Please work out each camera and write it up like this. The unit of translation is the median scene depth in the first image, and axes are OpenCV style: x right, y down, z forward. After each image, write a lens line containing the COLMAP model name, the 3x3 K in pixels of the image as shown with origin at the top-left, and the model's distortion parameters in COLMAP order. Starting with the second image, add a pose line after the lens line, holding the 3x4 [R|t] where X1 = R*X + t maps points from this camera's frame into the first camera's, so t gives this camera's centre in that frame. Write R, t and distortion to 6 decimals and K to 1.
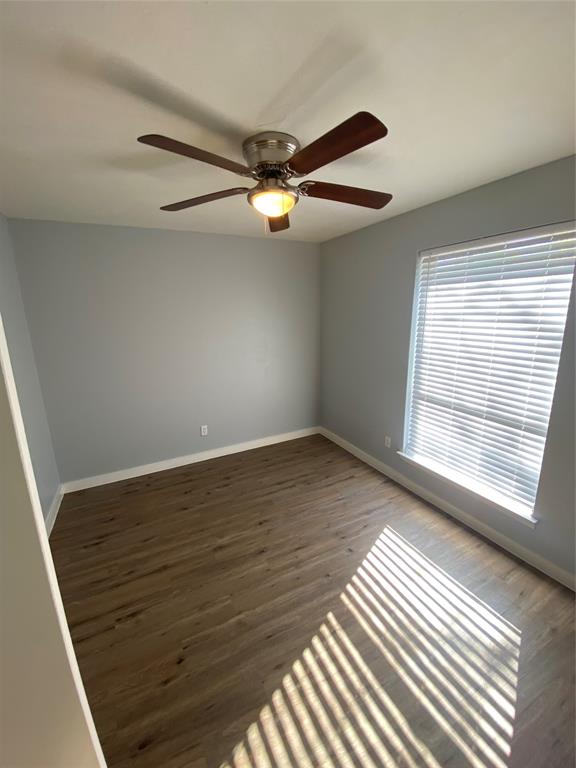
lens RADIAL K [[310.8, 0, 289.5], [0, 310.8, 385.4], [0, 0, 1]] dist [0.043219, -0.028471]
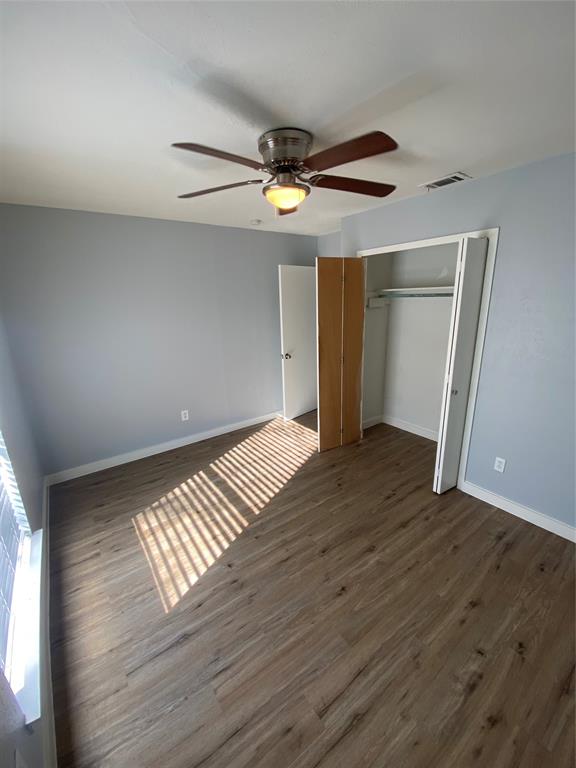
lens RADIAL K [[310.8, 0, 289.5], [0, 310.8, 385.4], [0, 0, 1]] dist [0.043219, -0.028471]
pose [[-0.986103, 0.090690, -0.139200, 0.115545], [0.010635, 0.870606, 0.491866, -0.425195], [0.165796, 0.483550, -0.859471, 1.749237]]
